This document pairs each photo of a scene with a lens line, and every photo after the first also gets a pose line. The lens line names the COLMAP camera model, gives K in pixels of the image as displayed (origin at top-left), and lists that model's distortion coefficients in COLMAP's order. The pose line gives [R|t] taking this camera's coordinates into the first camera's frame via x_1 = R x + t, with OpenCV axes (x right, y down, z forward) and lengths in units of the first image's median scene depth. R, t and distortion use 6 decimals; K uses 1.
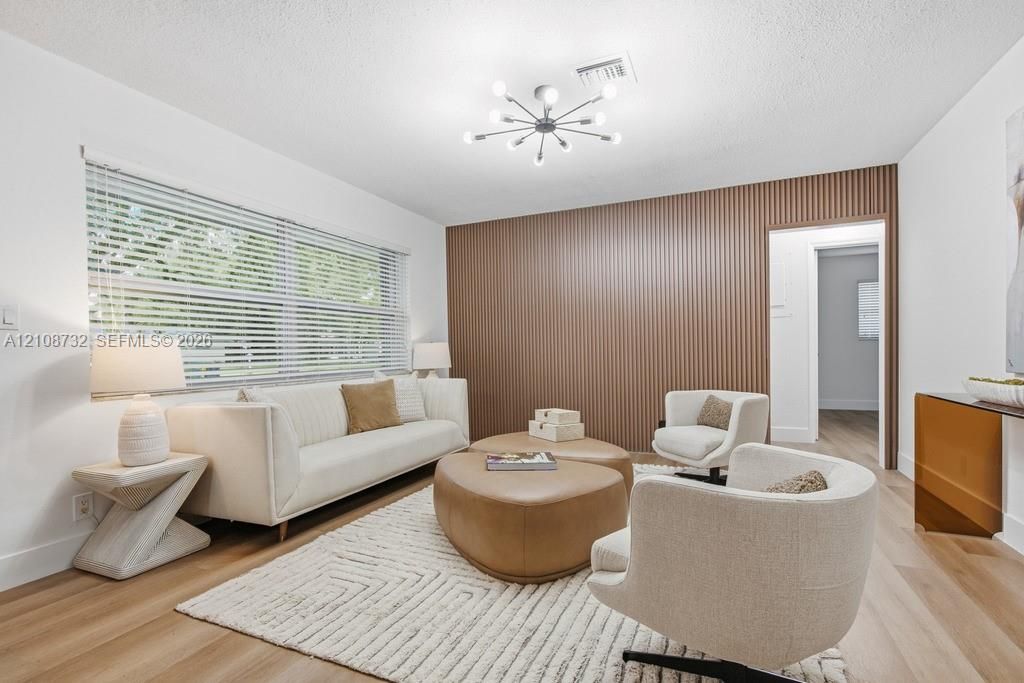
lens RADIAL K [[473.4, 0, 521.7], [0, 473.4, 358.5], [0, 0, 1]] dist [0.001857, -0.000279]
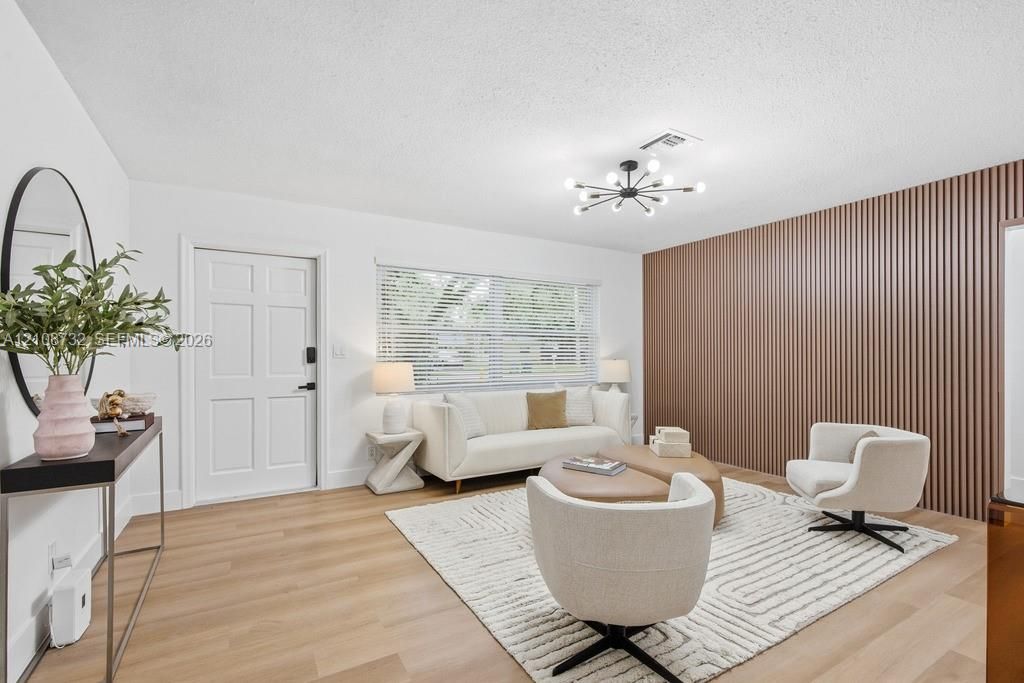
lens RADIAL K [[462.3, 0, 519.2], [0, 462.3, 357.2], [0, 0, 1]] dist [0.001877, -0.000461]
pose [[0.816100, 0.019353, -0.577586, 0.537795], [-0.023639, 0.999721, 0.000097, -0.066459], [0.577427, 0.013574, 0.816330, -0.128582]]
